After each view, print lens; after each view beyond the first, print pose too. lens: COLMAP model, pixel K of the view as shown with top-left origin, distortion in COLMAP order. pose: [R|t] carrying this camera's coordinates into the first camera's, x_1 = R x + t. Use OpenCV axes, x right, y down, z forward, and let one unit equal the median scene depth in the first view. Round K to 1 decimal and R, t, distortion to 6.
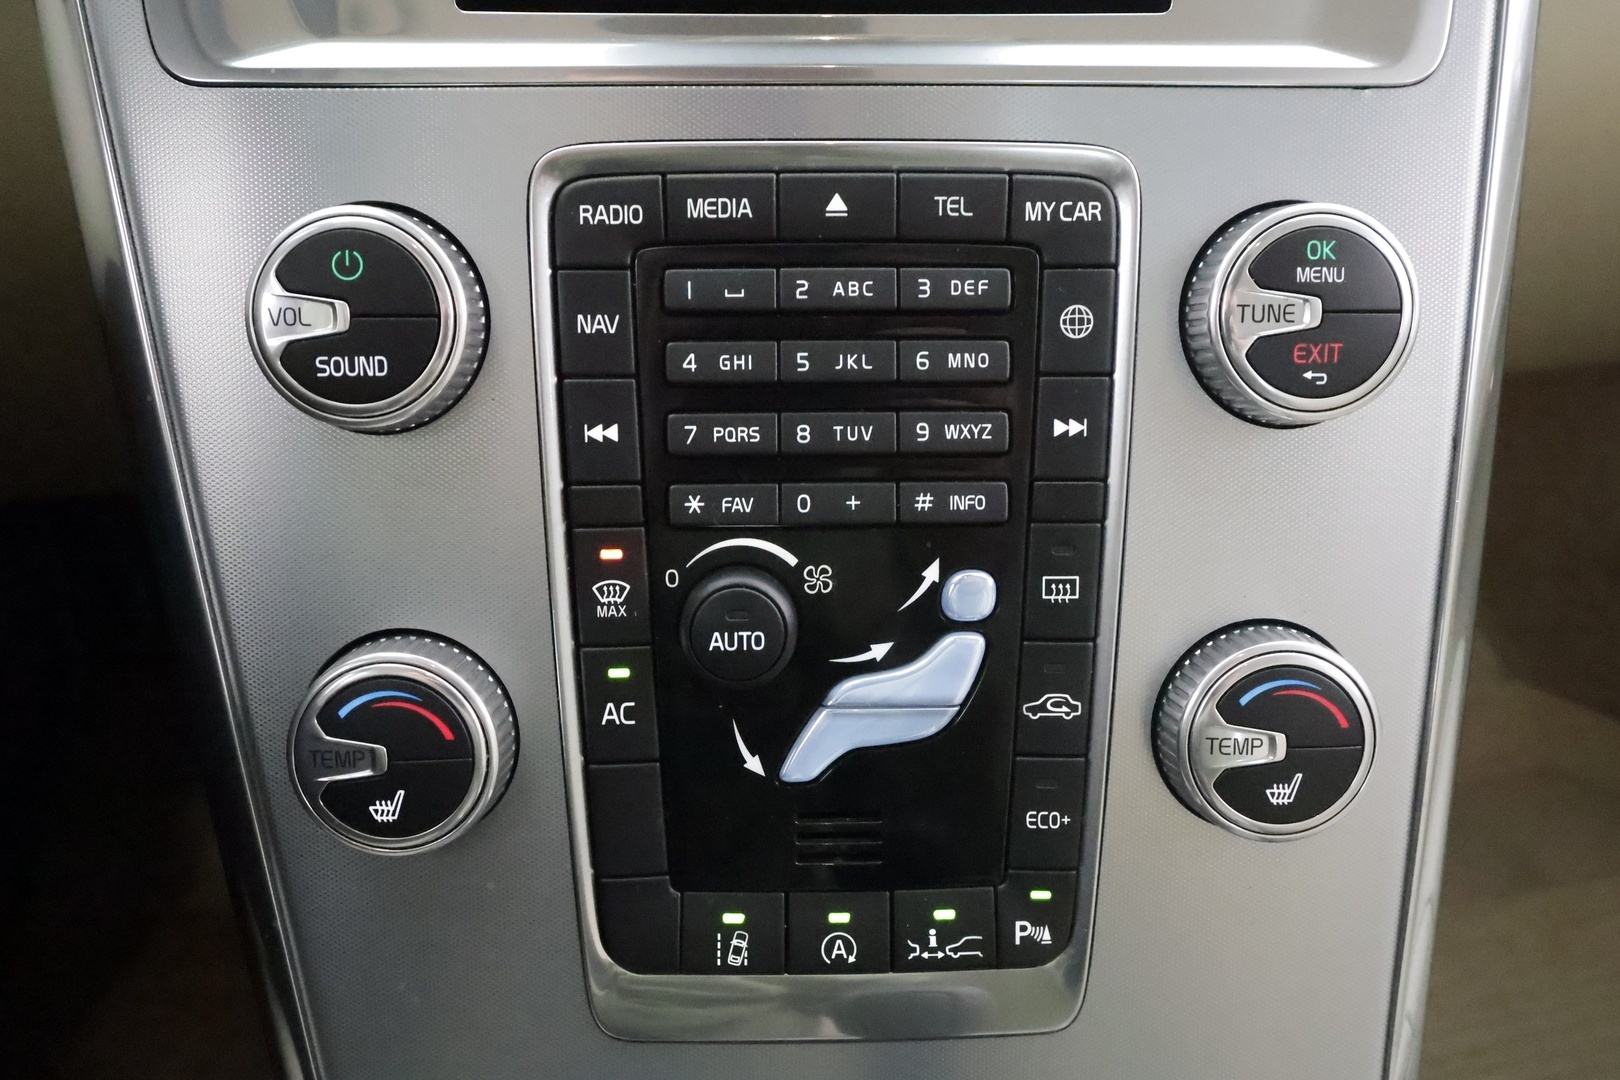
lens RADIAL K [[1278.0, 0, 810.0], [0, 1278.0, 540.0], [0, 0, 1]] dist [-0.003024, 0.001663]
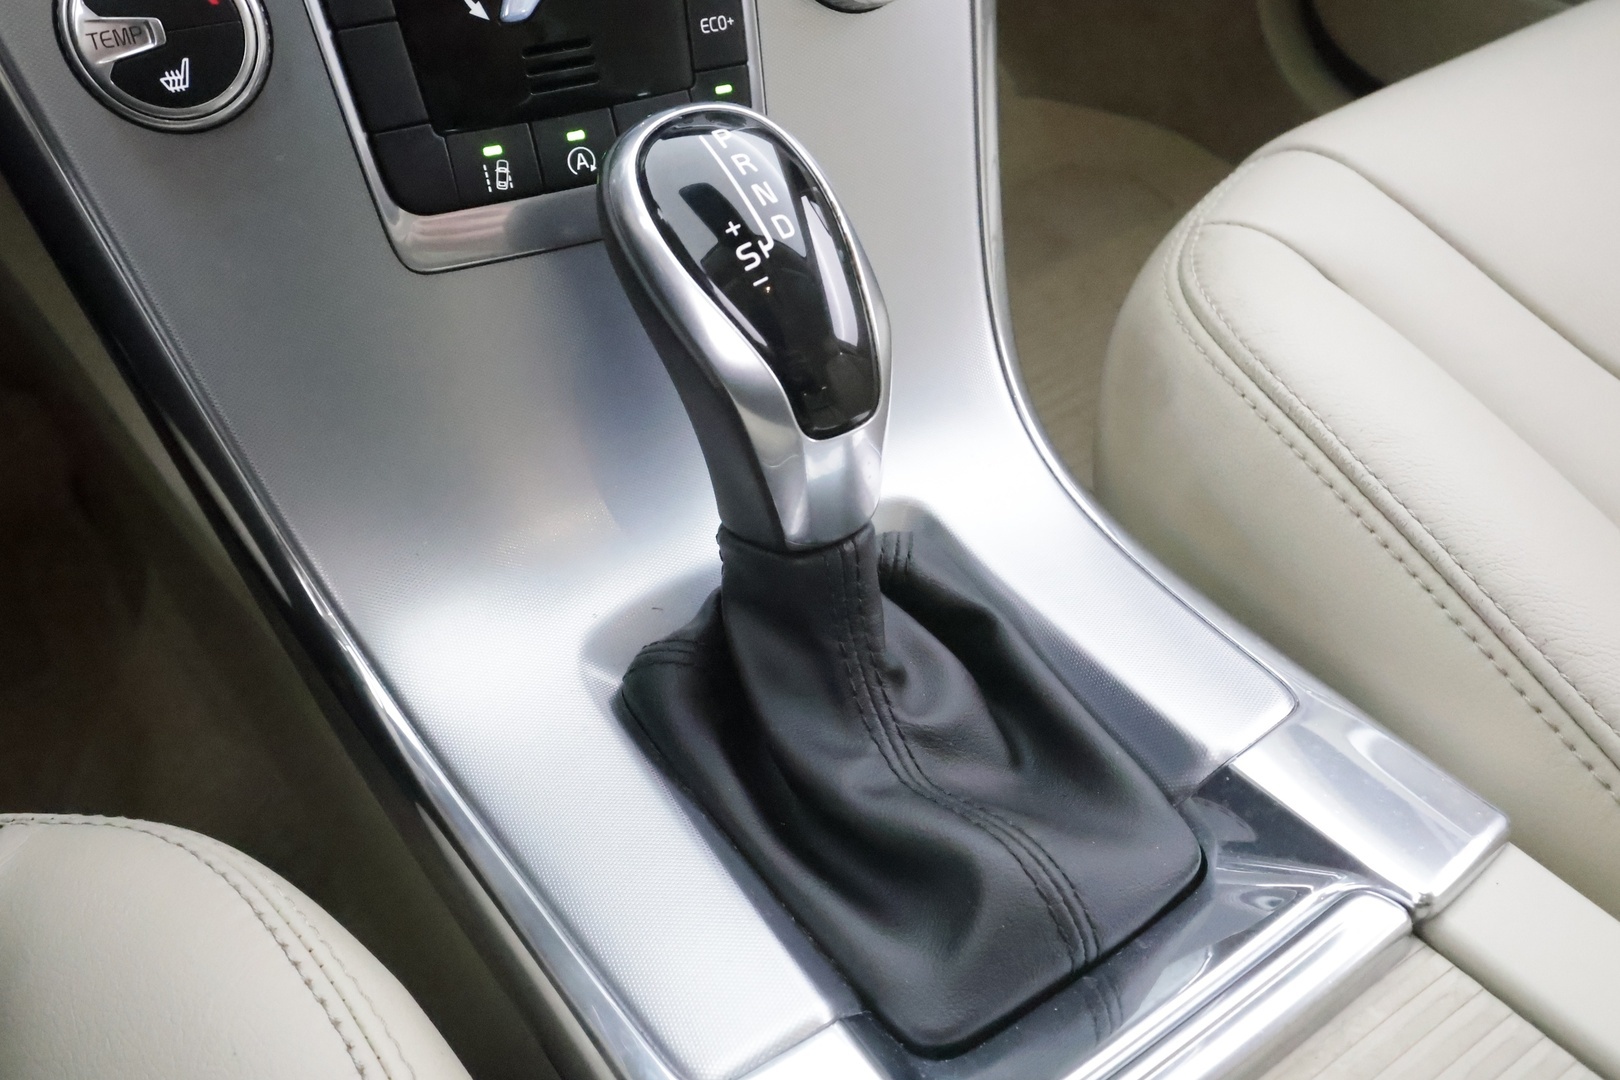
lens RADIAL K [[1278.0, 0, 810.0], [0, 1278.0, 540.0], [0, 0, 1]] dist [-0.003024, 0.001663]
pose [[0.920246, -0.273993, 0.279420, -0.233555], [0.182235, 0.931896, 0.313623, 0.328098], [-0.346322, -0.237690, 0.907505, -0.319785]]
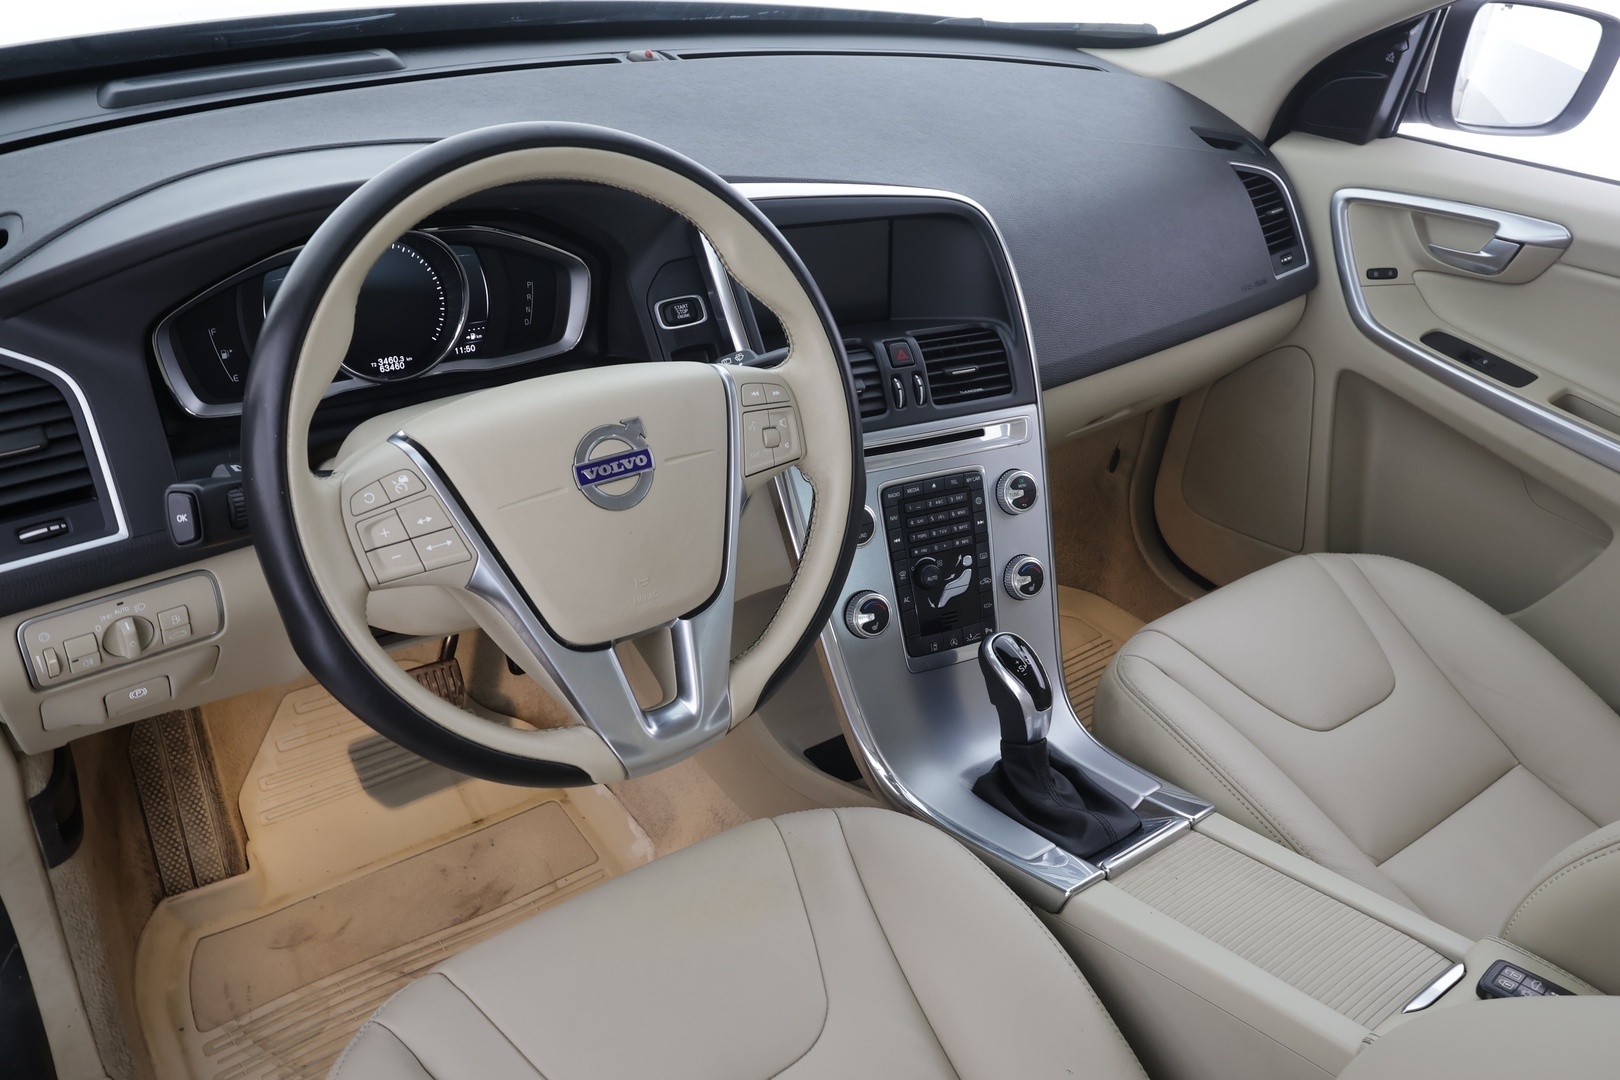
lens RADIAL K [[1217.3, 0, 810.0], [0, 1217.3, 540.0], [0, 0, 1]] dist [-0.011789, -0.002786]
pose [[0.903980, -0.175512, 0.389892, -2.172785], [0.182952, 0.982952, 0.018302, -0.224444], [-0.386457, 0.054787, 0.920679, -2.962641]]
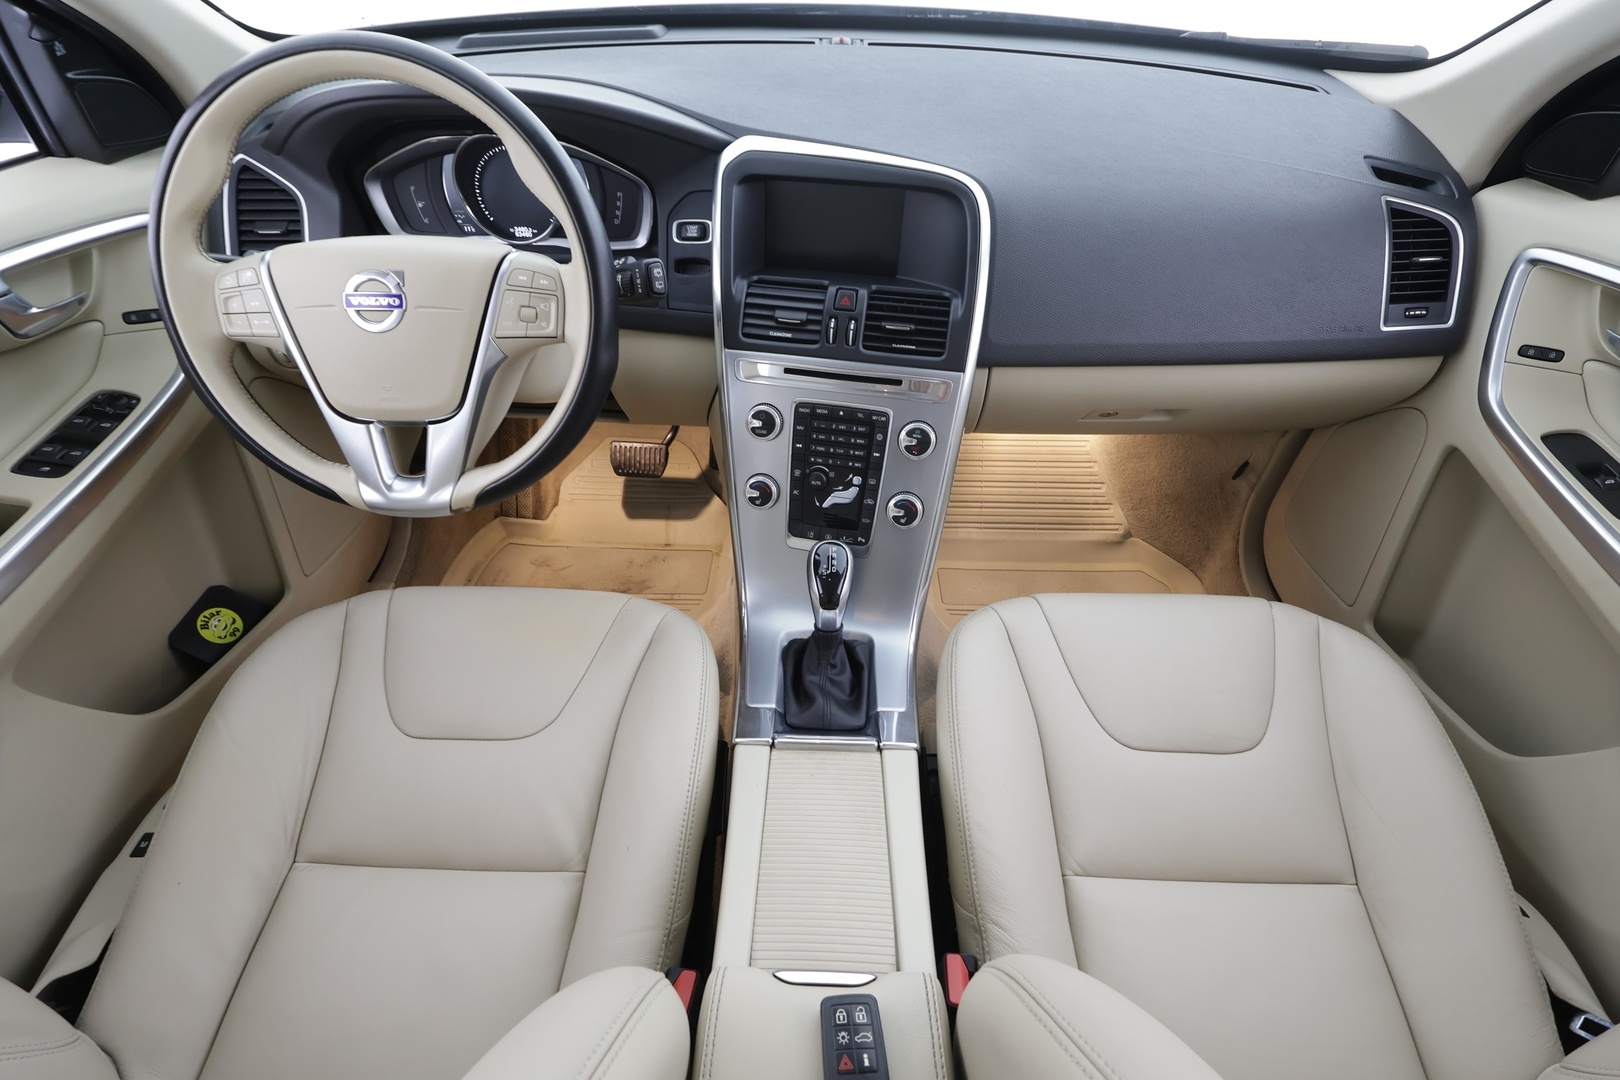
lens RADIAL K [[734.7, 0, 810.0], [0, 734.7, 540.0], [0, 0, 1]] dist [-0.009697, 0.000530]
pose [[0.976047, 0.148378, -0.159110, 0.500946], [-0.122176, 0.978958, 0.163448, -0.218632], [0.180014, -0.140094, 0.973637, -2.402690]]
